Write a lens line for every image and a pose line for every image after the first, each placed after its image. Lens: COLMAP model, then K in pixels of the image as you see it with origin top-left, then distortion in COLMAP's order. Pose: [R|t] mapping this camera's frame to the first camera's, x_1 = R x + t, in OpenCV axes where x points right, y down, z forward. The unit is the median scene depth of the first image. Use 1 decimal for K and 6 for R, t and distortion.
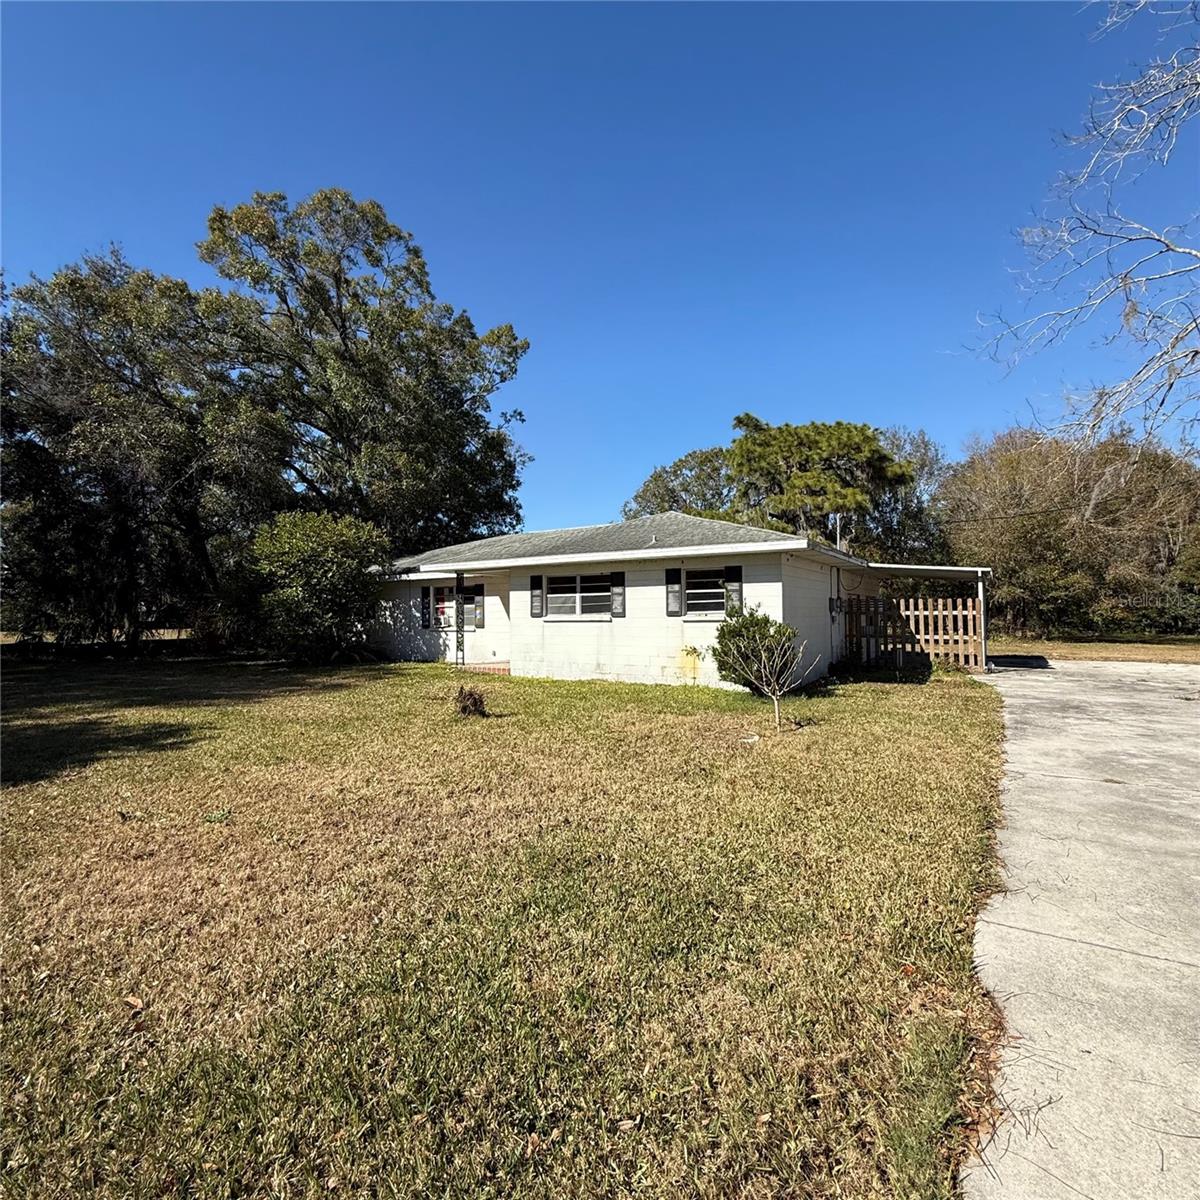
lens RADIAL K [[634.2, 0, 602.7], [0, 634.2, 595.8], [0, 0, 1]] dist [-0.001002, 0.000971]
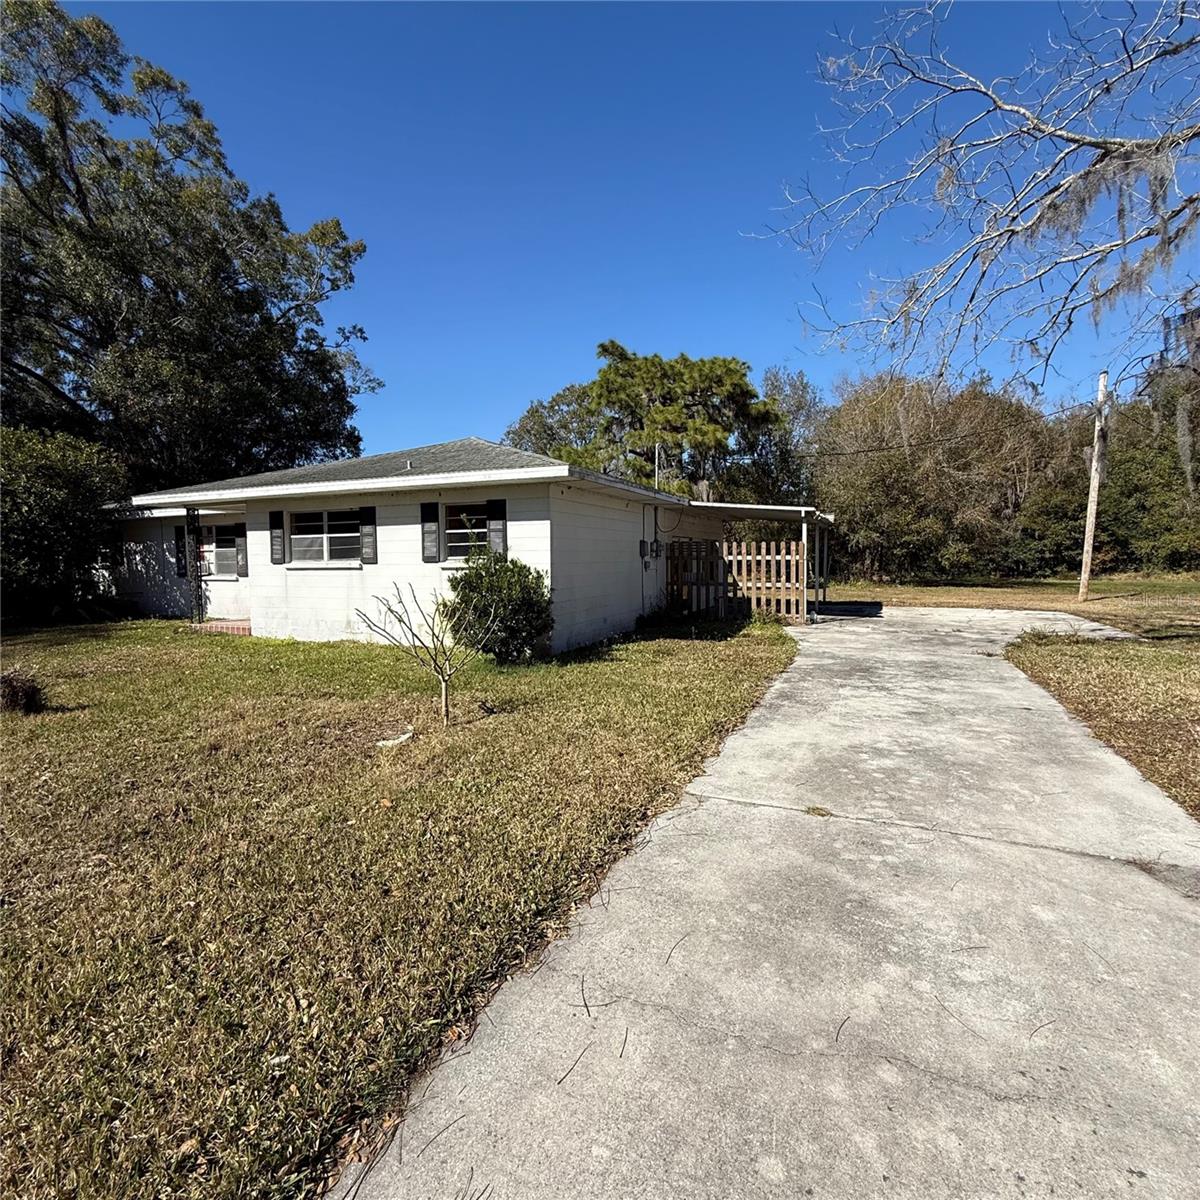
lens RADIAL K [[634.2, 0, 602.7], [0, 634.2, 595.8], [0, 0, 1]] dist [-0.001002, 0.000971]
pose [[0.989501, -0.009827, 0.144190, 0.140436], [-0.002743, 0.996229, 0.086717, 0.002728], [-0.144498, -0.086202, 0.985743, 0.113715]]
